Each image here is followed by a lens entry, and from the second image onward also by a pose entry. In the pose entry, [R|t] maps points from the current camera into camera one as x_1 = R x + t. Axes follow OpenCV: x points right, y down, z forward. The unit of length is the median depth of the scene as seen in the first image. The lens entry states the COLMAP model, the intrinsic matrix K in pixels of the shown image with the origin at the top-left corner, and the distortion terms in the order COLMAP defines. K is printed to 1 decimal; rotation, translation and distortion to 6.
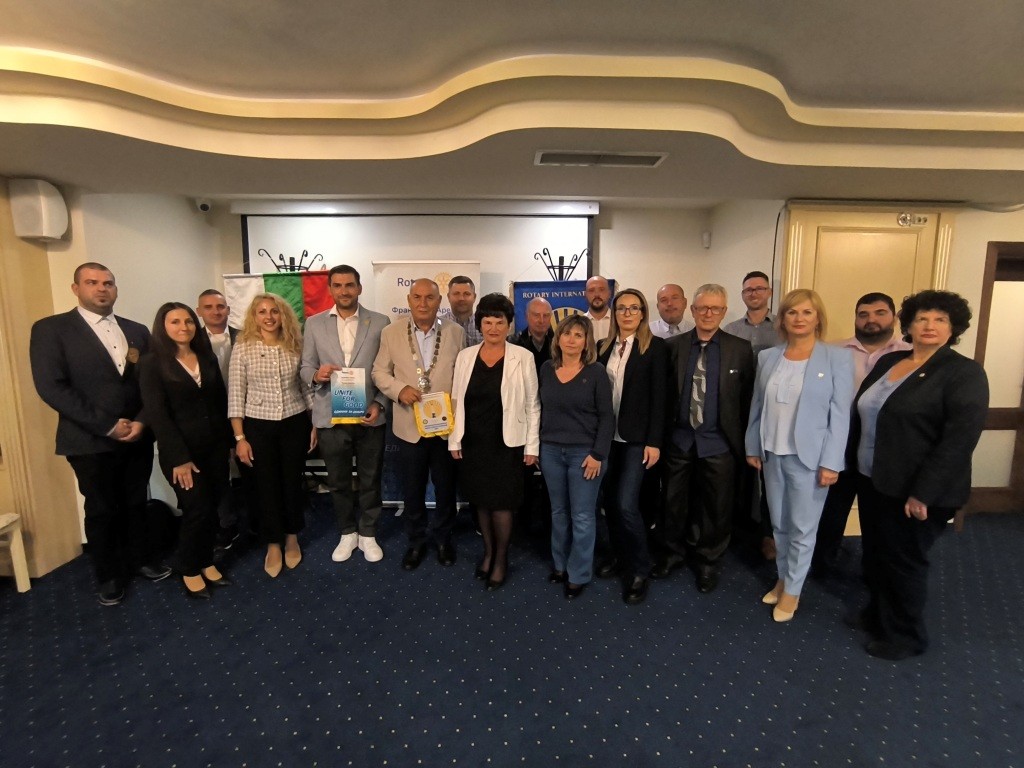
lens RADIAL K [[453.0, 0, 507.9], [0, 453.0, 383.0], [0, 0, 1]] dist [-0.022653, 0.000617]
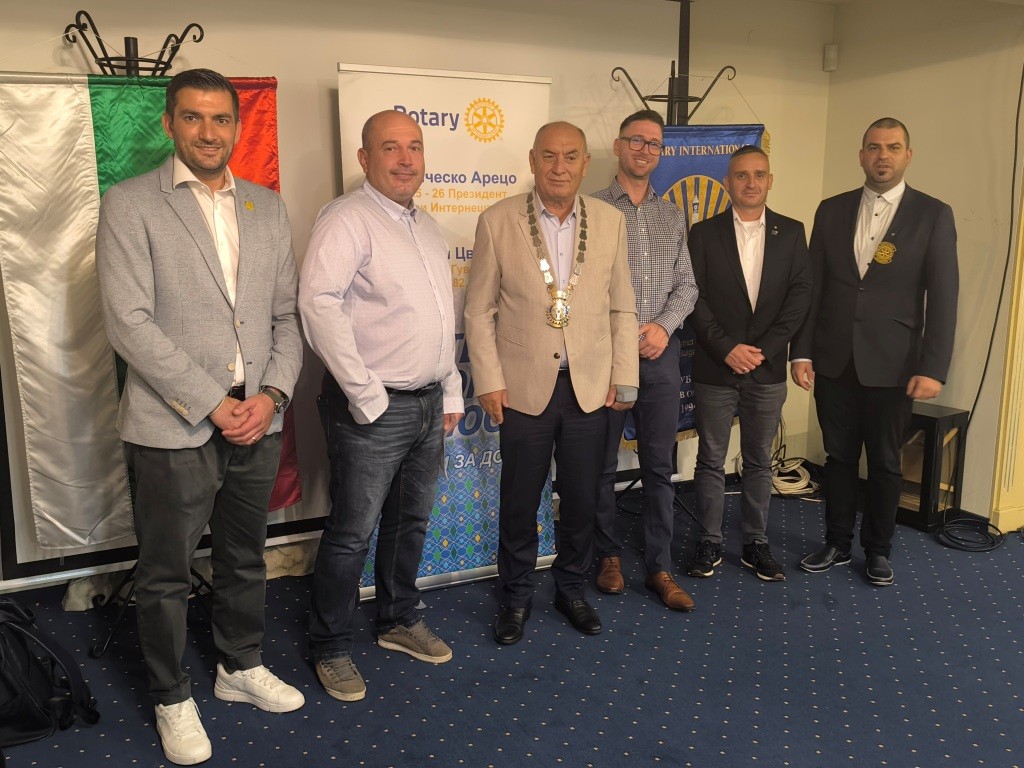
lens RADIAL K [[1005.4, 0, 514.0], [0, 1005.4, 389.4], [0, 0, 1]] dist [0.050316, 0.000000]
pose [[0.878831, -0.088545, 0.468845, -0.653967], [0.063284, 0.995580, 0.069400, -0.005194], [-0.472918, -0.031320, 0.880550, 0.016063]]
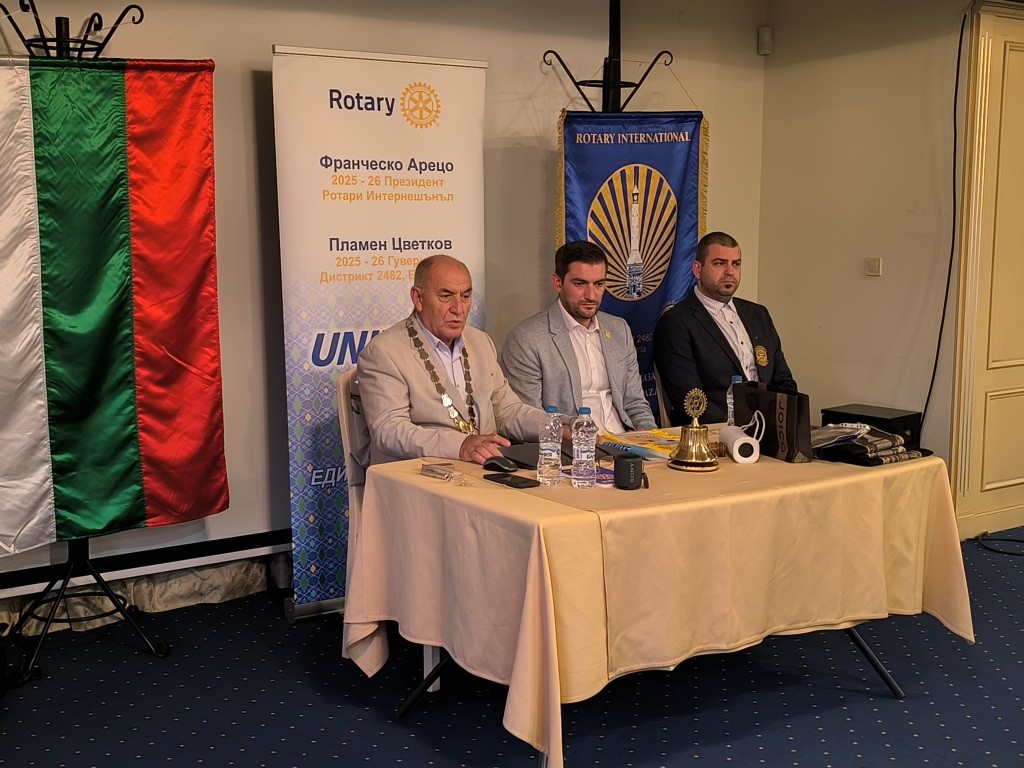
lens RADIAL K [[1361.6, 0, 510.0], [0, 1361.6, 380.7], [0, 0, 1]] dist [0.090347, 0.000000]
pose [[0.813990, -0.075742, 0.575920, -0.902718], [0.078405, 0.996716, 0.020267, 0.040381], [-0.575564, 0.028657, 0.817255, -0.195646]]
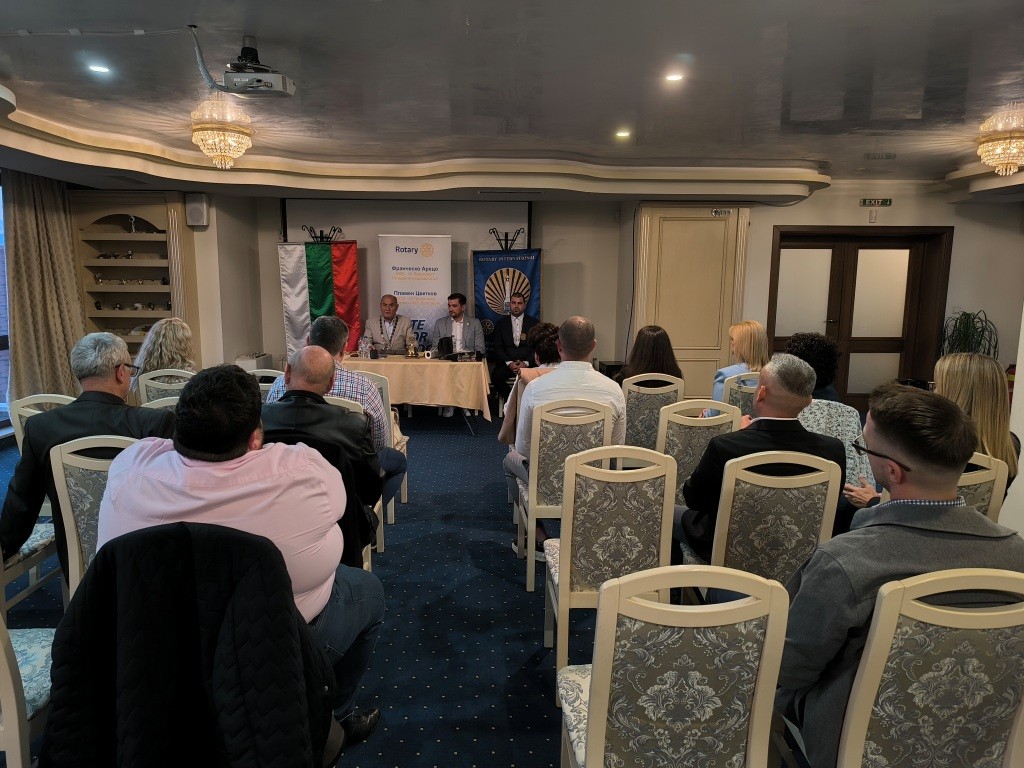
lens RADIAL K [[709.9, 0, 519.7], [0, 709.9, 390.7], [0, 0, 1]] dist [0.033712, -0.017238]
pose [[0.999665, 0.001033, 0.025857, 0.104617], [-0.001621, 0.999740, 0.022741, 0.190444], [-0.025827, -0.022775, 0.999407, -1.374411]]
